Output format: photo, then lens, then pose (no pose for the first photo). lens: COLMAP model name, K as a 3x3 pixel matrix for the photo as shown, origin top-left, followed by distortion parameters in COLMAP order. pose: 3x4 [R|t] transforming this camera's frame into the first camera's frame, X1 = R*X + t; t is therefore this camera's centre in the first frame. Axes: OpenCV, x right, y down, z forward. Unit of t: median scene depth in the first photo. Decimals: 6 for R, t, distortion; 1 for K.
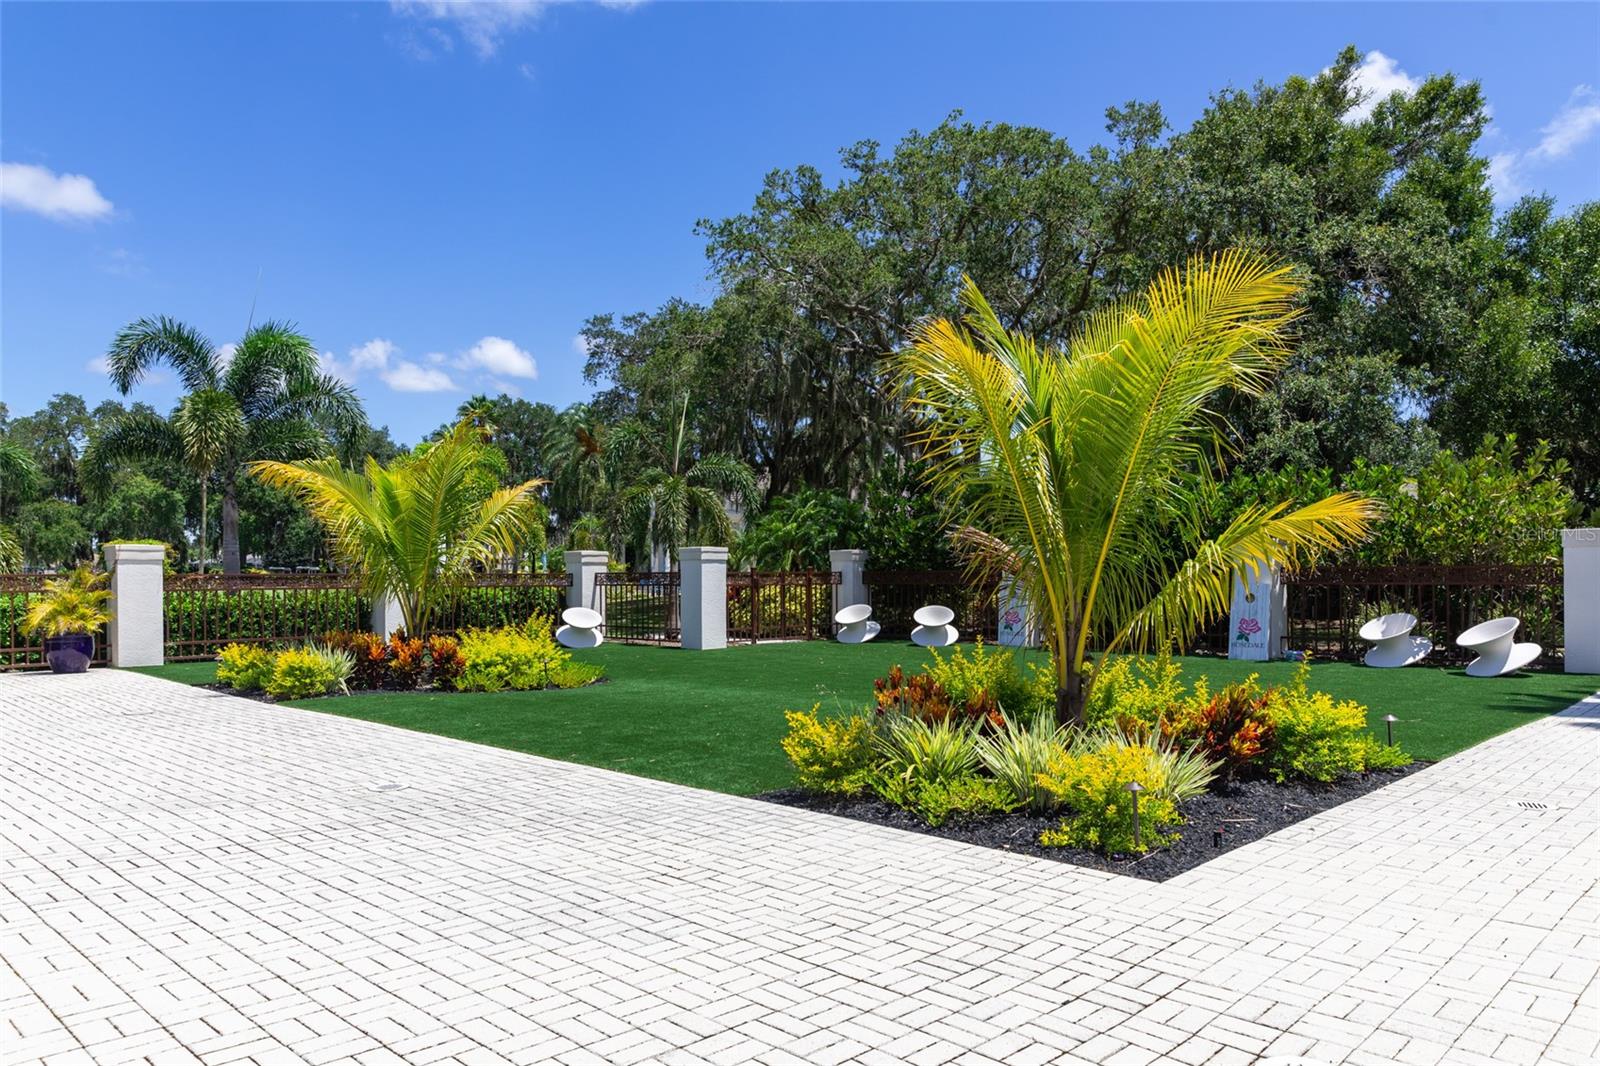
lens RADIAL K [[1107.1, 0, 800.5], [0, 1107.1, 537.9], [0, 0, 1]] dist [0.004516, 0.000552]
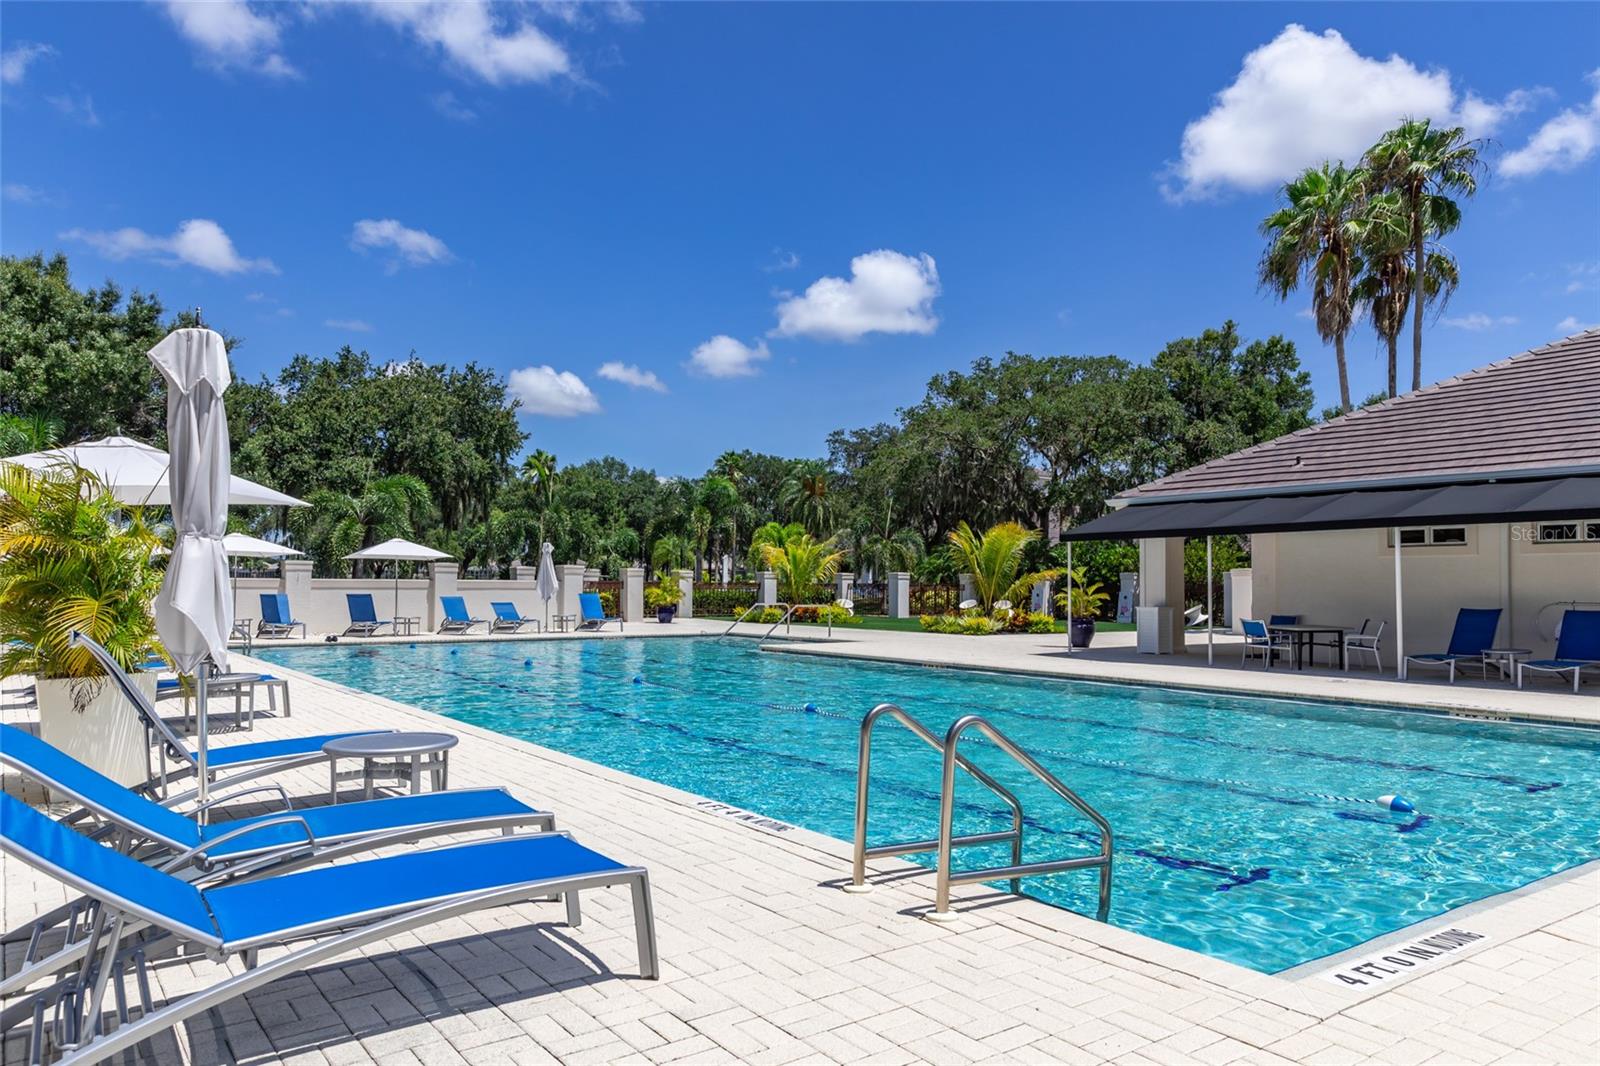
lens RADIAL K [[1107.1, 0, 802.2], [0, 1107.1, 539.9], [0, 0, 1]] dist [0.004516, 0.000552]
pose [[0.986239, 0.007268, -0.165167, 0.079581], [-0.008405, 0.999946, -0.006189, -0.037847], [0.165113, 0.007492, 0.986246, -1.106244]]
